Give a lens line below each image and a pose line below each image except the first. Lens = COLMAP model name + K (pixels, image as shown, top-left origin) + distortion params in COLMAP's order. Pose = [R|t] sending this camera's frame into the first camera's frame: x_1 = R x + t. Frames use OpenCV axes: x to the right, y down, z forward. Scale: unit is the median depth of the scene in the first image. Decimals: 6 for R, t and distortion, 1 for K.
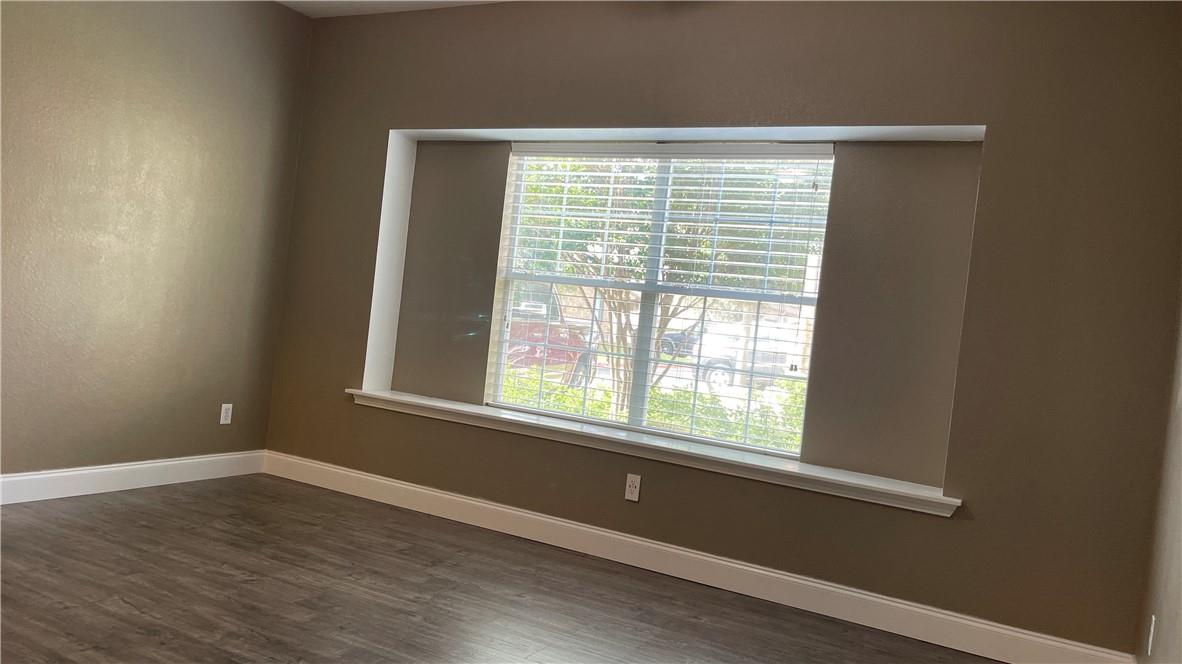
lens RADIAL K [[905.1, 0, 582.3], [0, 905.1, 336.3], [0, 0, 1]] dist [0.053680, -0.057658]
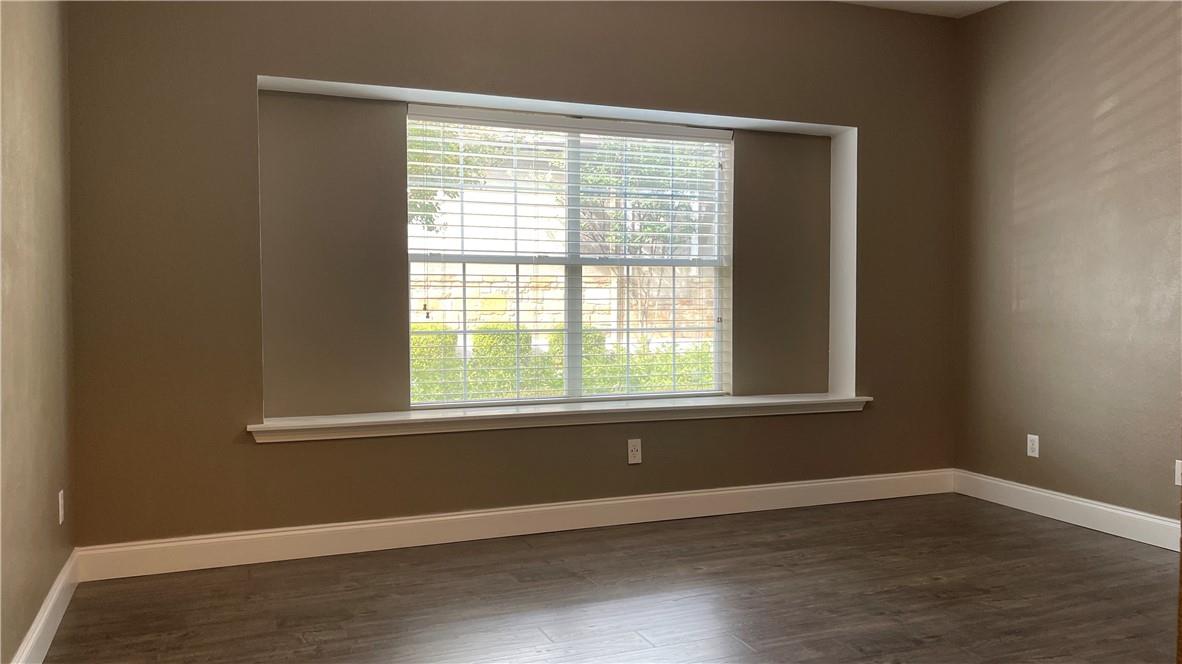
lens RADIAL K [[905.1, 0, 584.0], [0, 905.1, 335.6], [0, 0, 1]] dist [0.053680, -0.057658]
pose [[0.622266, -0.138973, 0.770371, -0.771444], [0.084208, 0.990288, 0.110627, -0.088692], [-0.778264, -0.003968, 0.627925, 0.377583]]
